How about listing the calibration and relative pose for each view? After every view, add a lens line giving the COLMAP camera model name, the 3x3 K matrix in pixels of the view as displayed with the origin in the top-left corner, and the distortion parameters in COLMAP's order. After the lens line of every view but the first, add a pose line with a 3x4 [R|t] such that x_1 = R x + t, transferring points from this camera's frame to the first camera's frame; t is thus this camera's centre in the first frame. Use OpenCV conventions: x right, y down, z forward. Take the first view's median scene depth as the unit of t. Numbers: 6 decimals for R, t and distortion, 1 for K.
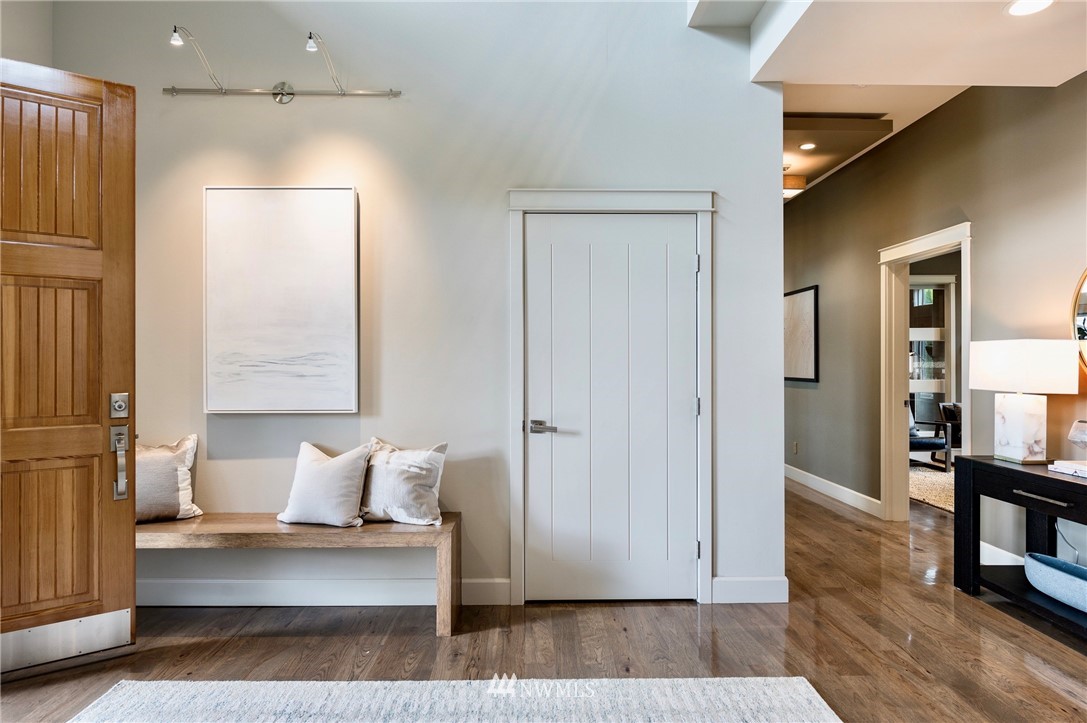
lens RADIAL K [[653.5, 0, 543.5], [0, 653.5, 361.5], [0, 0, 1]] dist [-0.003006, -0.001148]
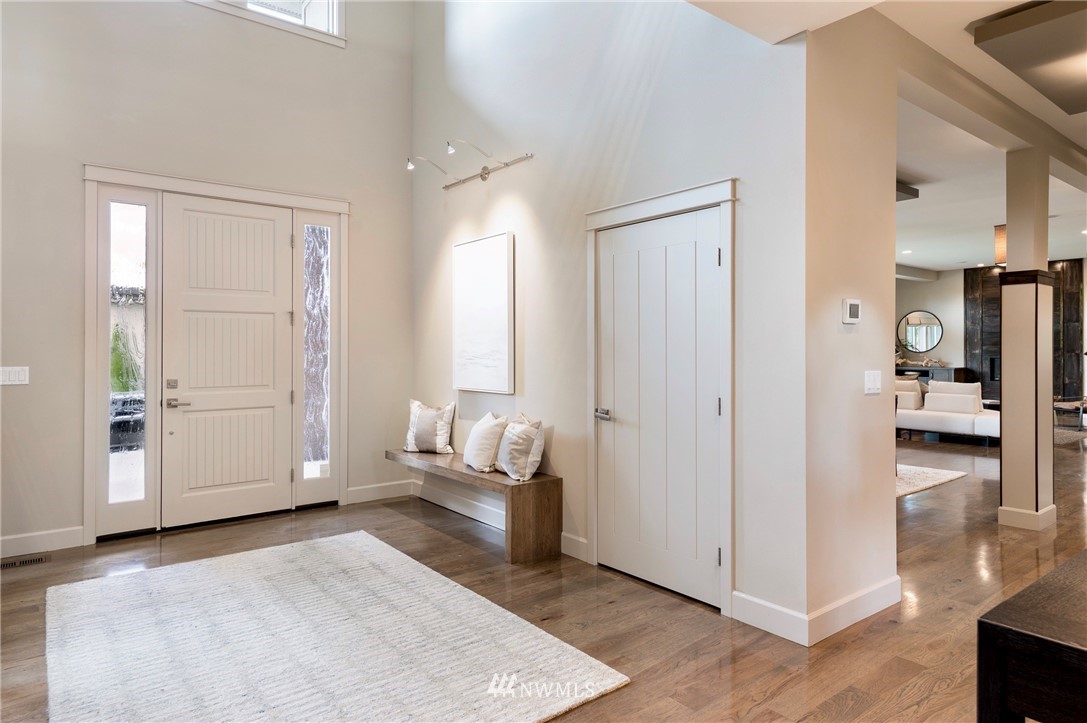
lens RADIAL K [[650.3, 0, 541.8], [0, 650.3, 348.0], [0, 0, 1]] dist [0.014947, -0.000957]
pose [[0.602891, -0.002710, -0.797819, 0.858074], [0.003680, 0.999993, -0.000615, -0.017843], [0.797815, -0.002565, 0.602897, 0.222500]]
